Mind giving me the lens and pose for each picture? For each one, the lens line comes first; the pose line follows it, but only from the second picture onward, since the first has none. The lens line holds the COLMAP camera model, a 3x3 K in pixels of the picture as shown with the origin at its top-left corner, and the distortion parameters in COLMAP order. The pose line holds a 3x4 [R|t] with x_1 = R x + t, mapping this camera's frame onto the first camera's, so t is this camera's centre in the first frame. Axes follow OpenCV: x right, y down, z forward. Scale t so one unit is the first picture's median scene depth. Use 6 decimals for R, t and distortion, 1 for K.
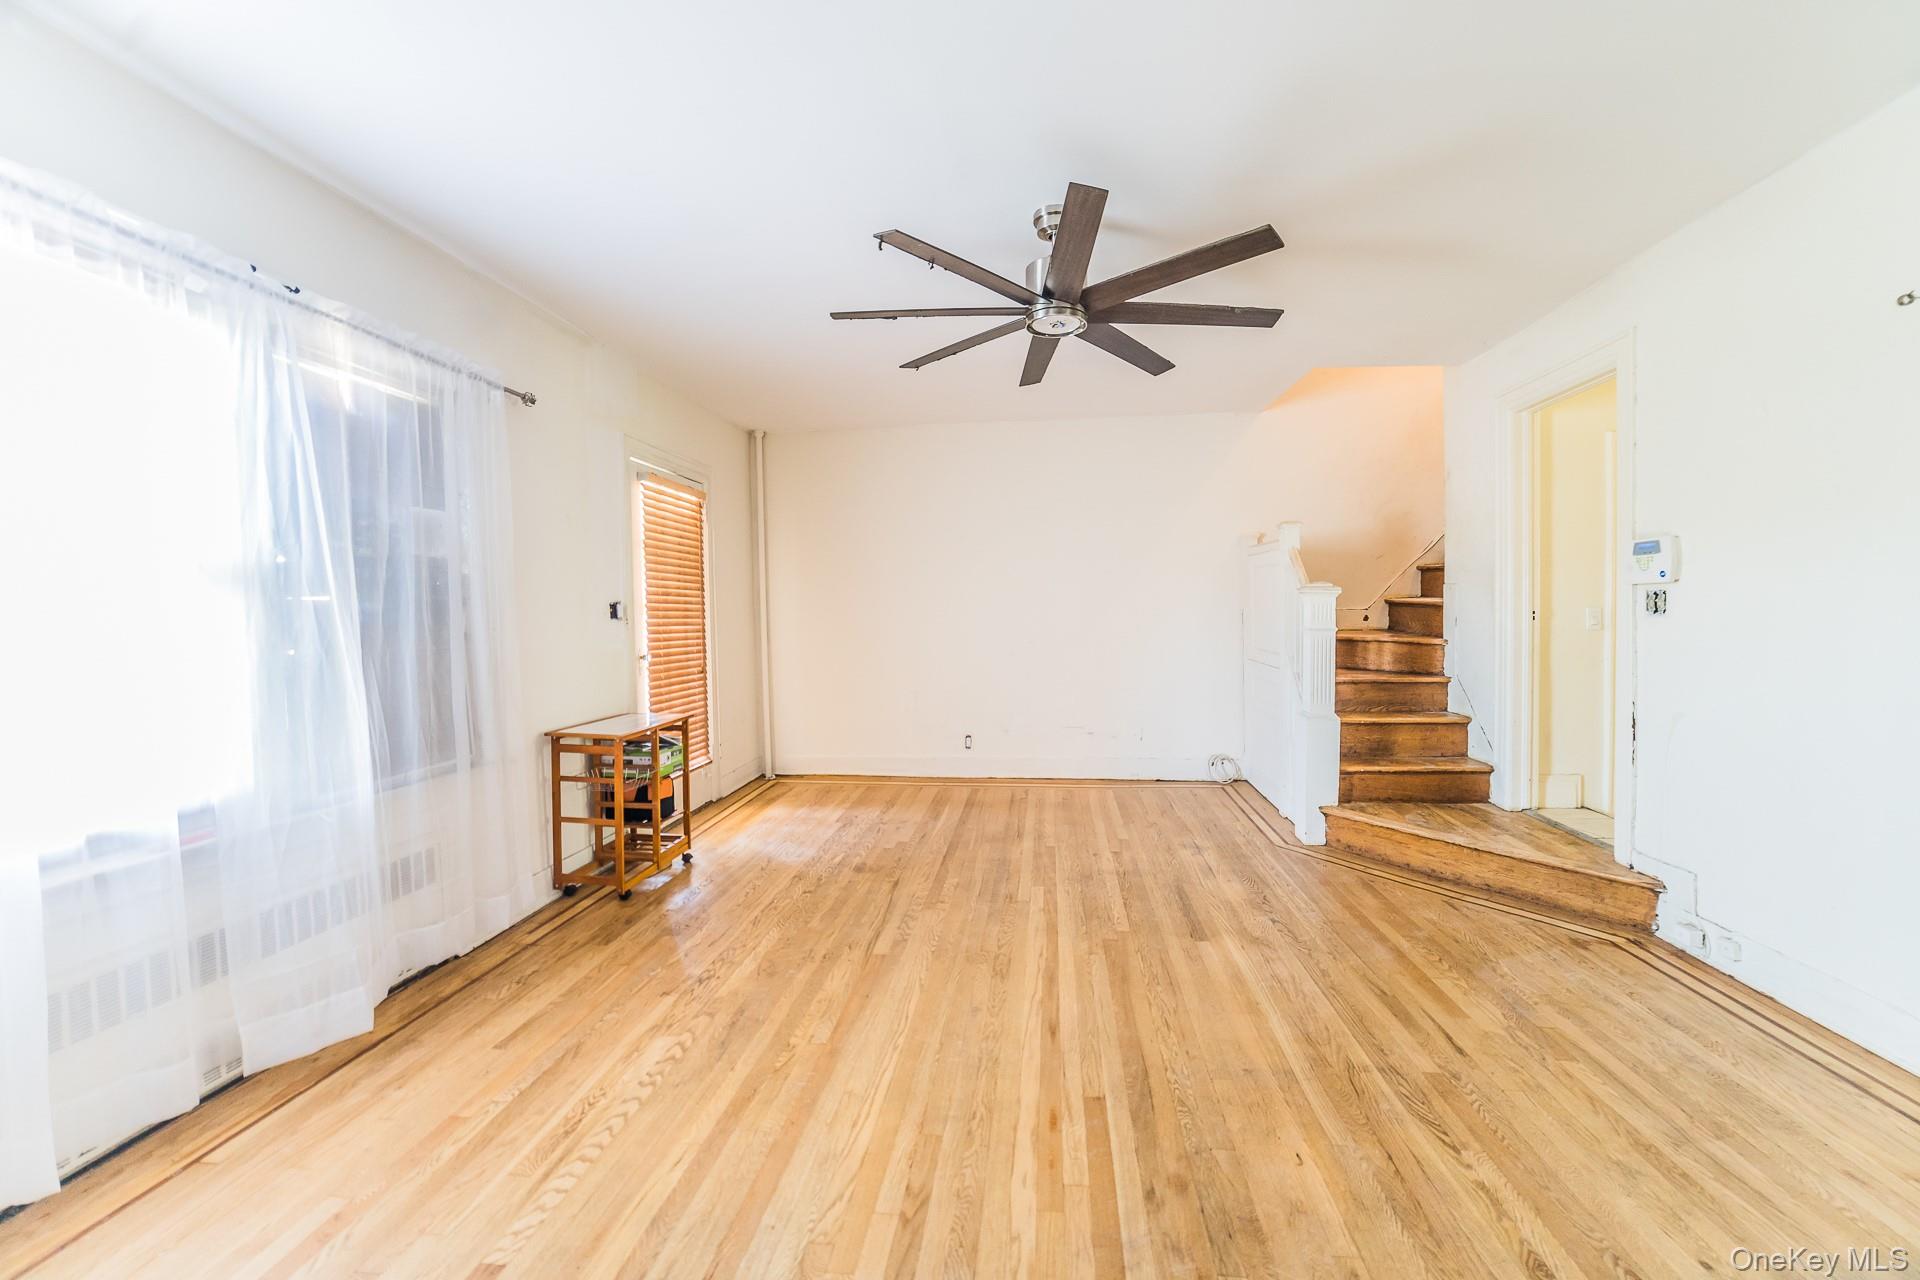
lens RADIAL K [[742.8, 0, 969.5], [0, 742.8, 632.6], [0, 0, 1]] dist [-0.047191, 0.019241]
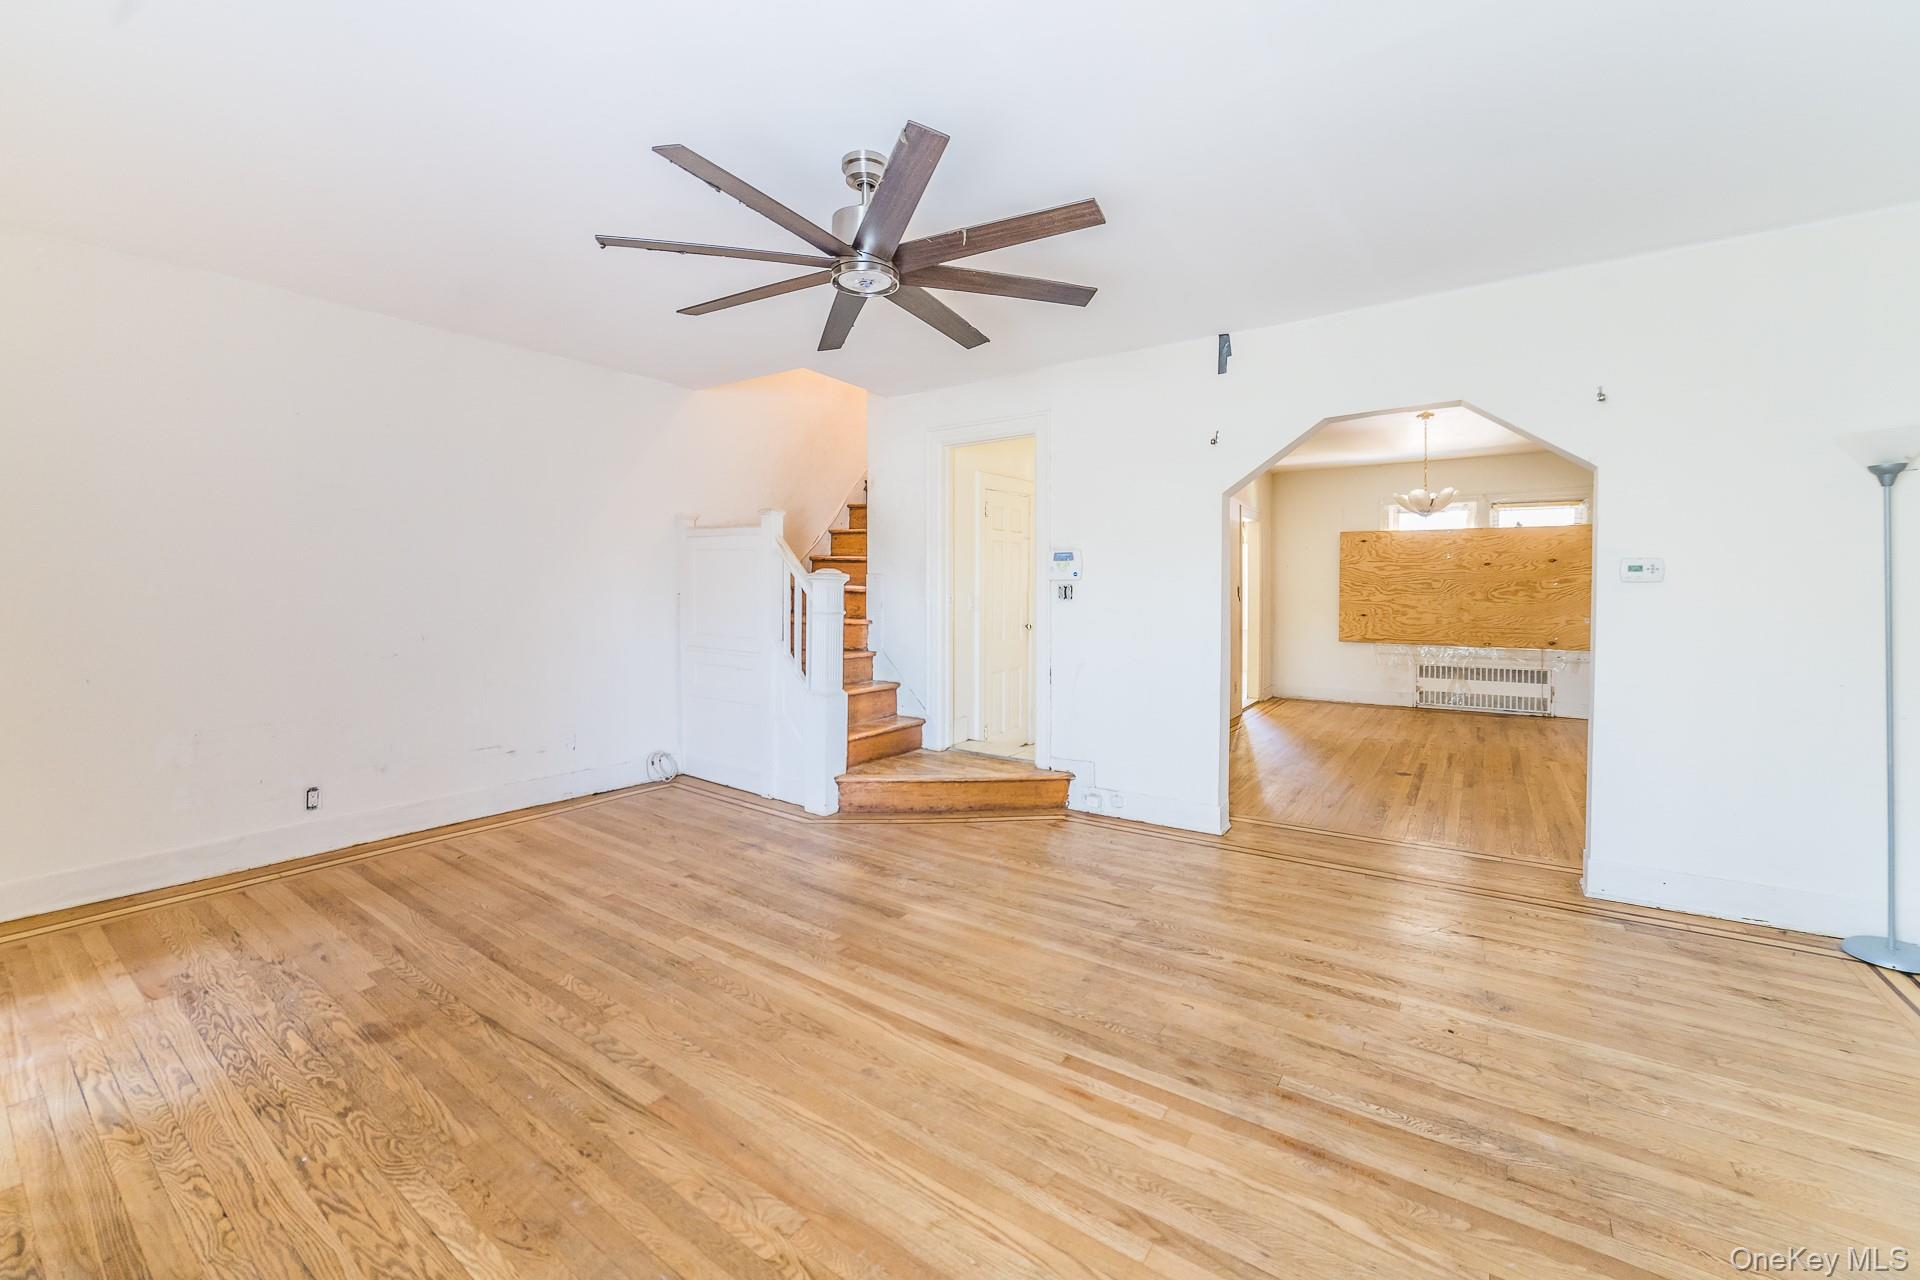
lens RADIAL K [[762.9, 0, 966.4], [0, 762.9, 600.4], [0, 0, 1]] dist [-0.036541, 0.011933]
pose [[0.482661, 0.001520, 0.875806, -0.605078], [0.017389, 0.999785, -0.011318, -0.010145], [-0.875635, 0.020692, 0.482531, 0.418888]]
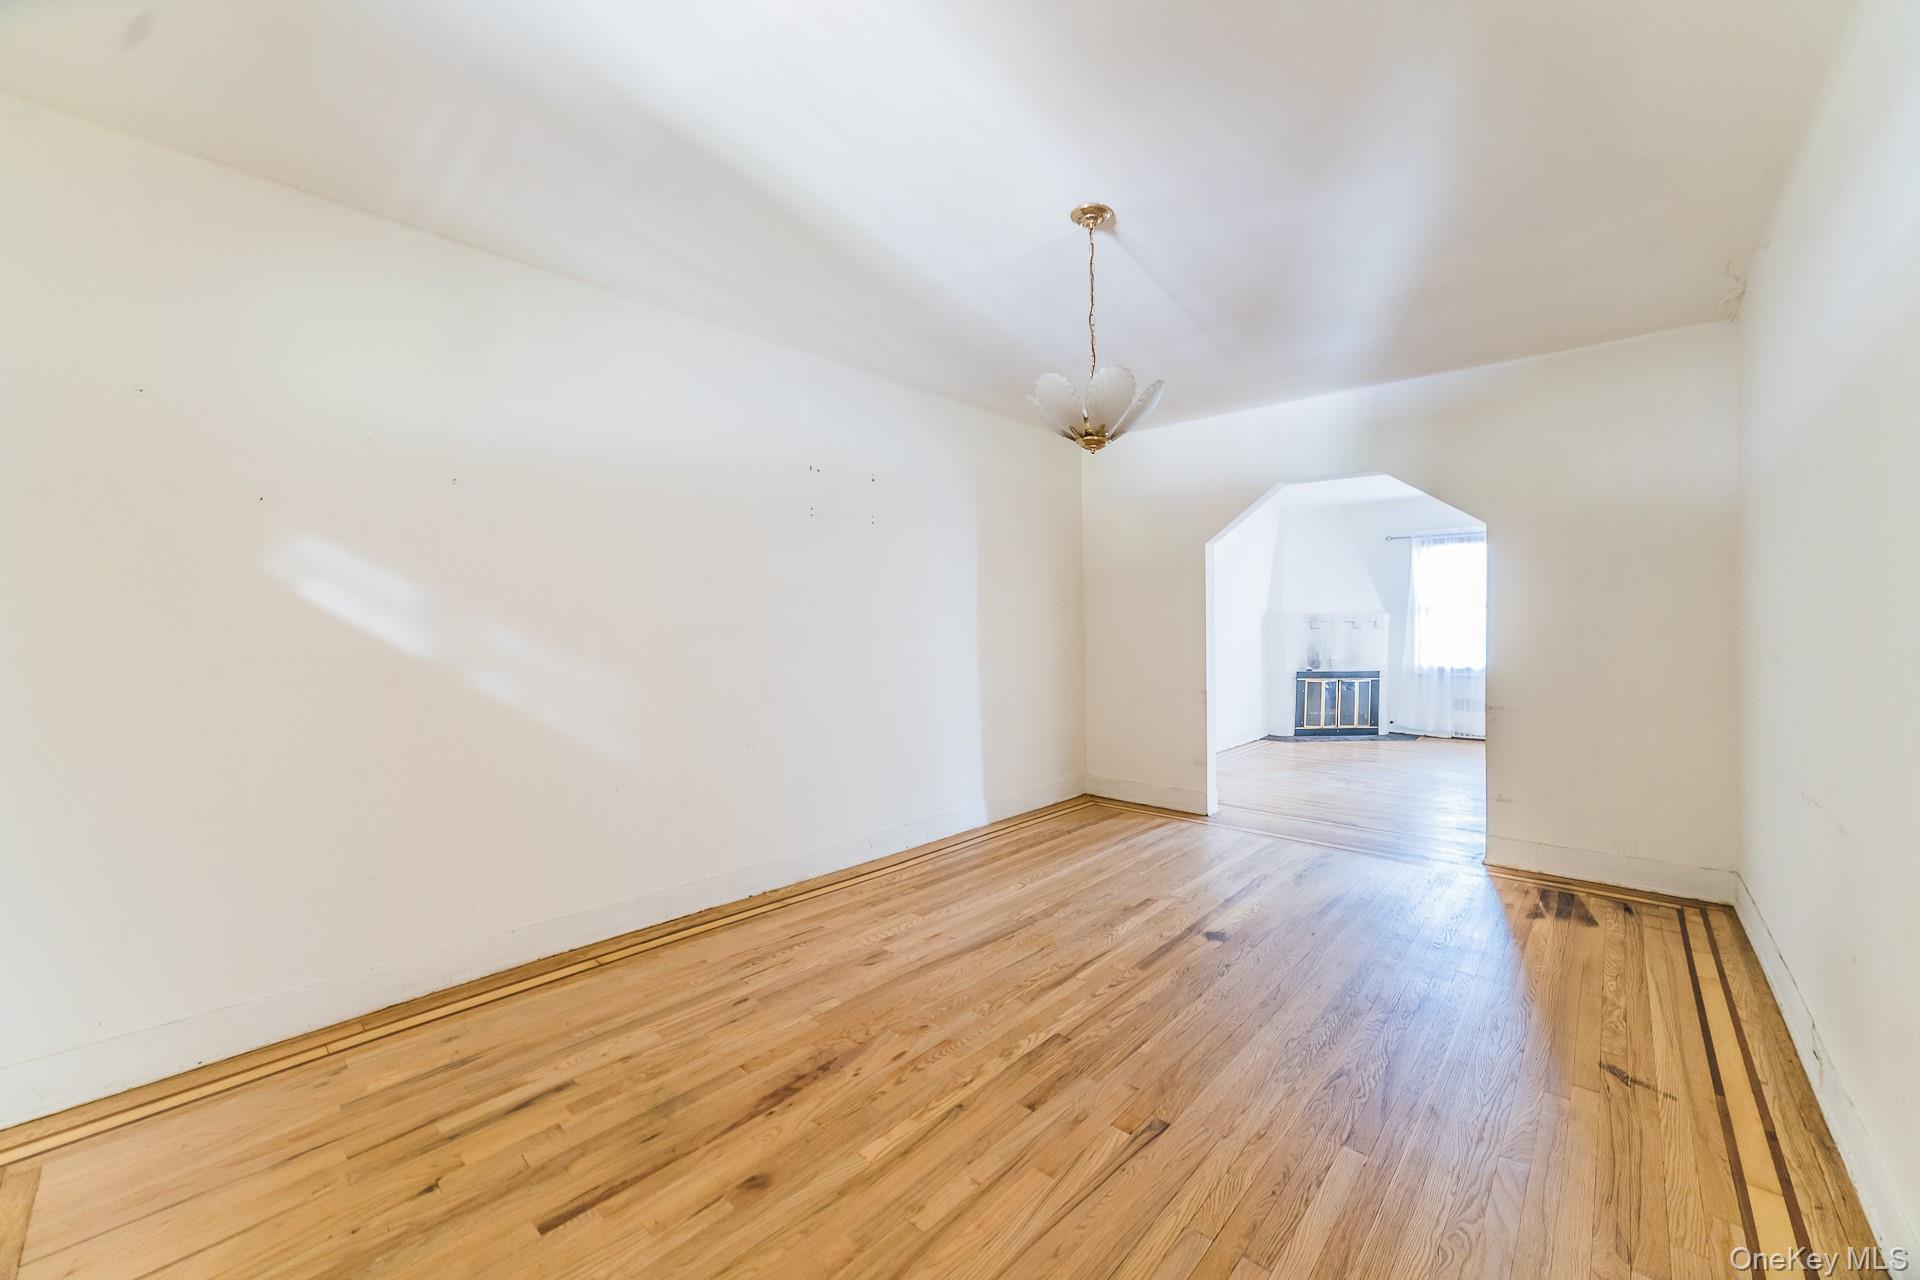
lens RADIAL K [[742.8, 0, 969.5], [0, 742.8, 632.6], [0, 0, 1]] dist [-0.047191, 0.019241]
pose [[-0.582466, 0.022069, -0.812555, 2.757316], [-0.006041, 0.999486, 0.031476, -0.042381], [0.812832, 0.023242, -0.582034, 0.691731]]
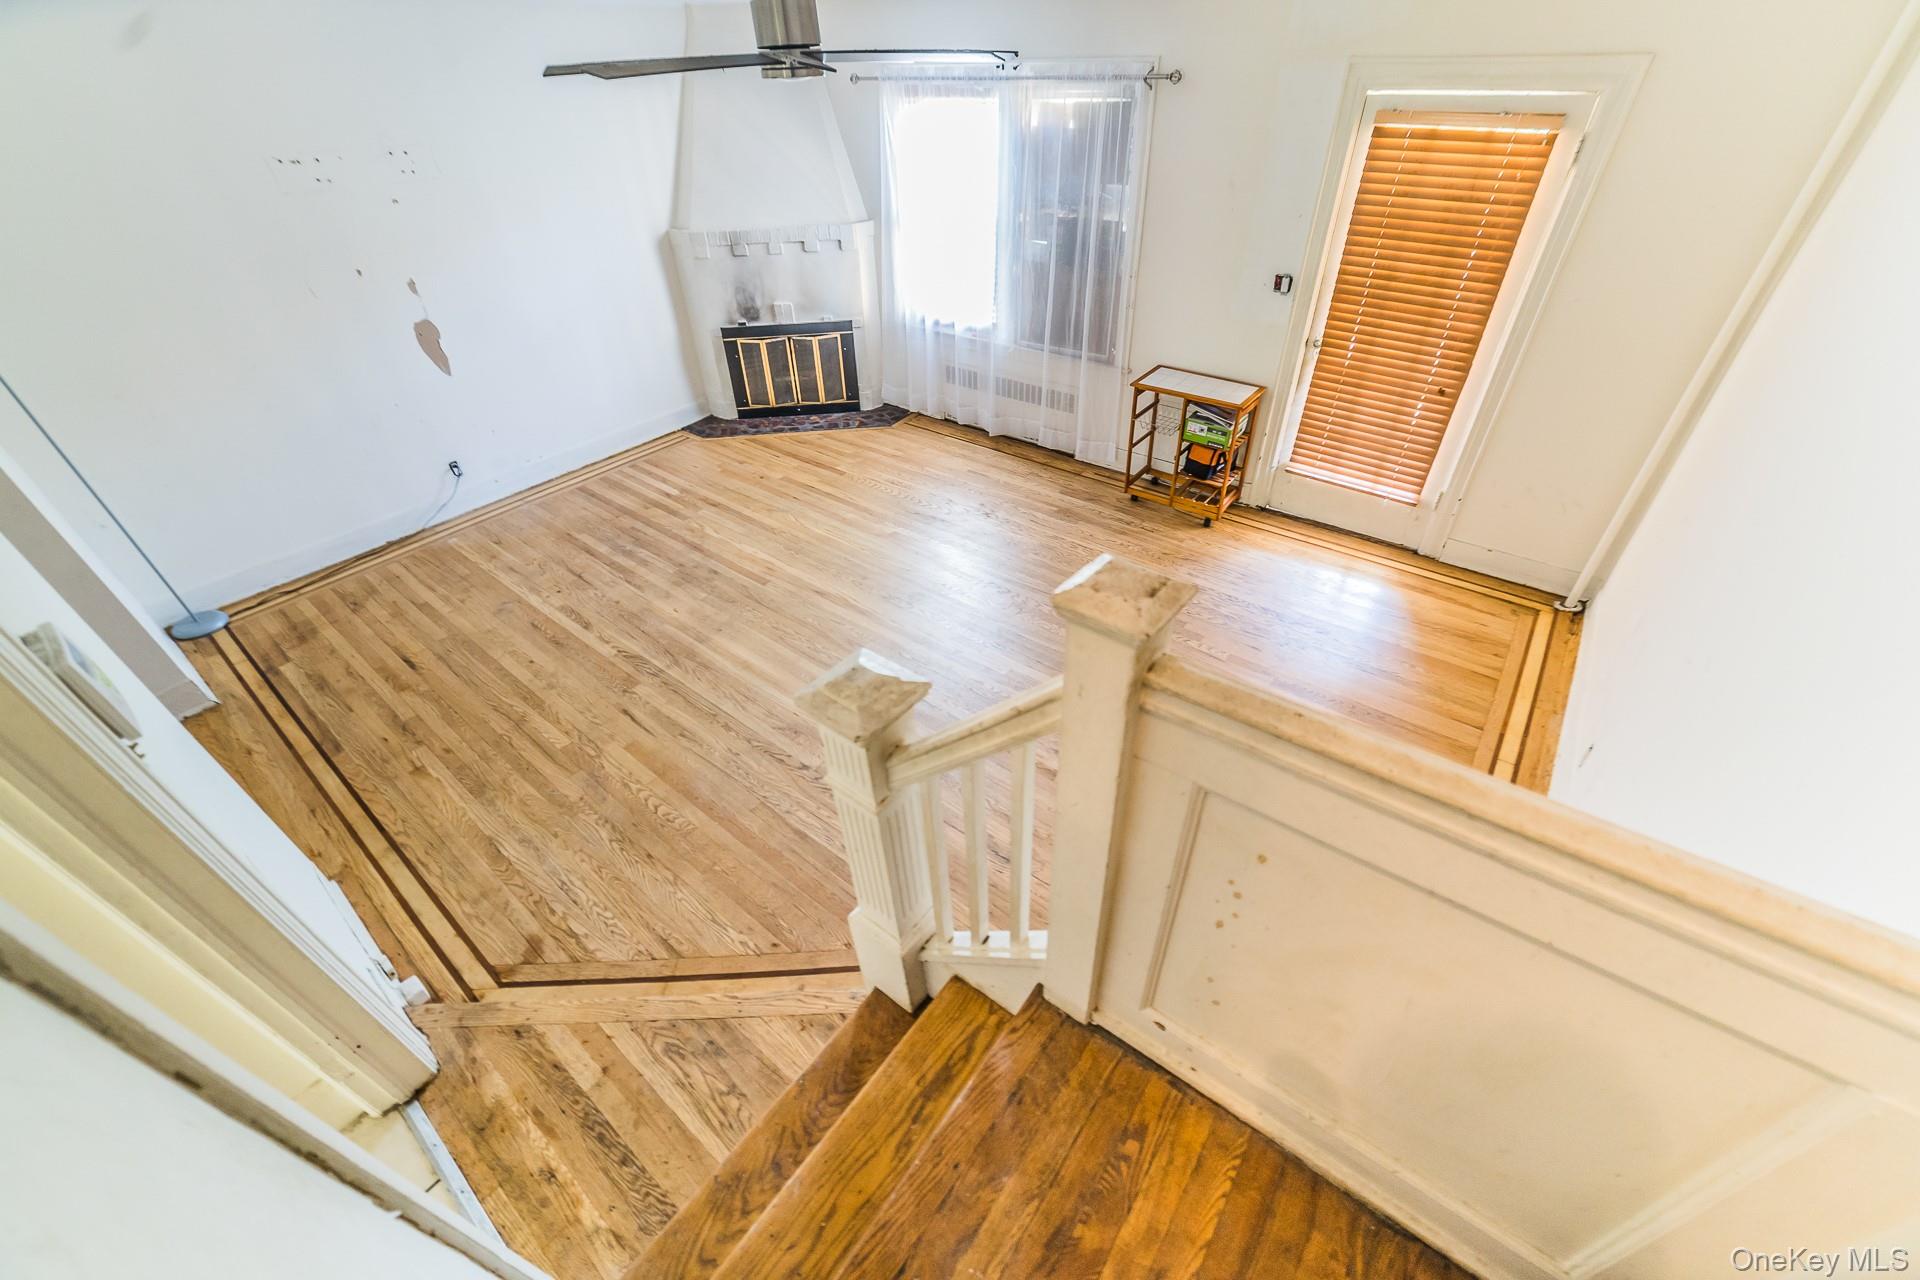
lens RADIAL K [[771.5, 0, 961.4], [0, 771.5, 631.8], [0, 0, 1]] dist [-0.048165, 0.022529]
pose [[-0.534871, 0.532248, -0.656220, 0.993727], [0.010836, 0.780910, 0.624549, -0.446470], [0.844864, 0.326943, -0.423454, 1.748817]]
